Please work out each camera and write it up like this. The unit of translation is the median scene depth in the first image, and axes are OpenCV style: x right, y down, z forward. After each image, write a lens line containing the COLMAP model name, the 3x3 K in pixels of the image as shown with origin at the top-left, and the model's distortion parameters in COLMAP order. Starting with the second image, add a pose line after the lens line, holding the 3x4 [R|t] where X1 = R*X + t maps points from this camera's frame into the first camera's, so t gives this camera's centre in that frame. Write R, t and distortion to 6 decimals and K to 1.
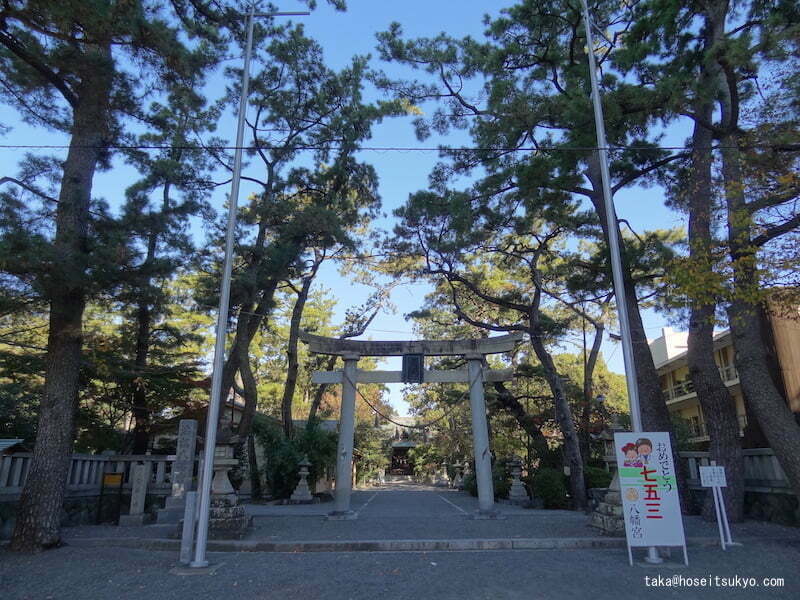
lens RADIAL K [[561.2, 0, 400.9], [0, 561.2, 298.4], [0, 0, 1]] dist [0.003434, 0.000400]
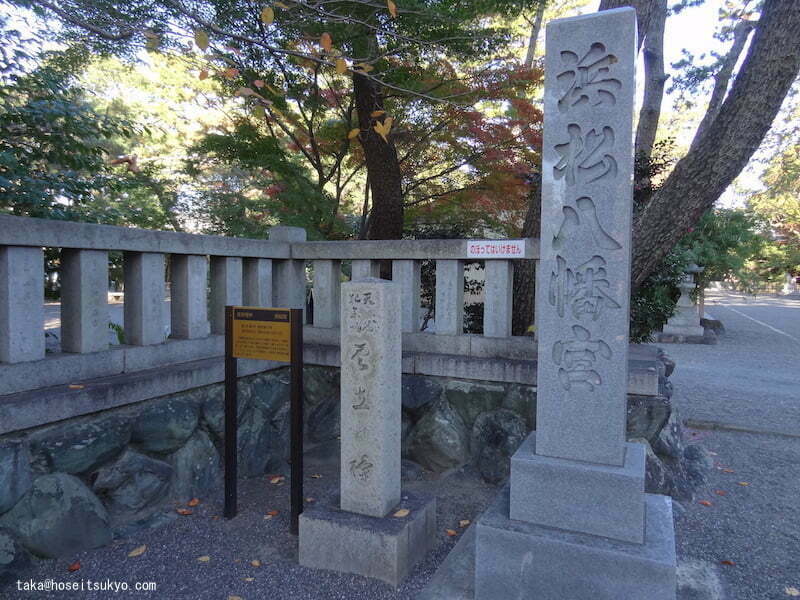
lens RADIAL K [[561.2, 0, 400.1], [0, 561.2, 299.6], [0, 0, 1]] dist [0.003434, 0.000400]
pose [[0.907953, 0.033344, -0.417743, -0.339785], [0.110730, 0.942314, 0.315884, 0.223872], [0.404178, -0.333064, 0.851885, 0.768743]]
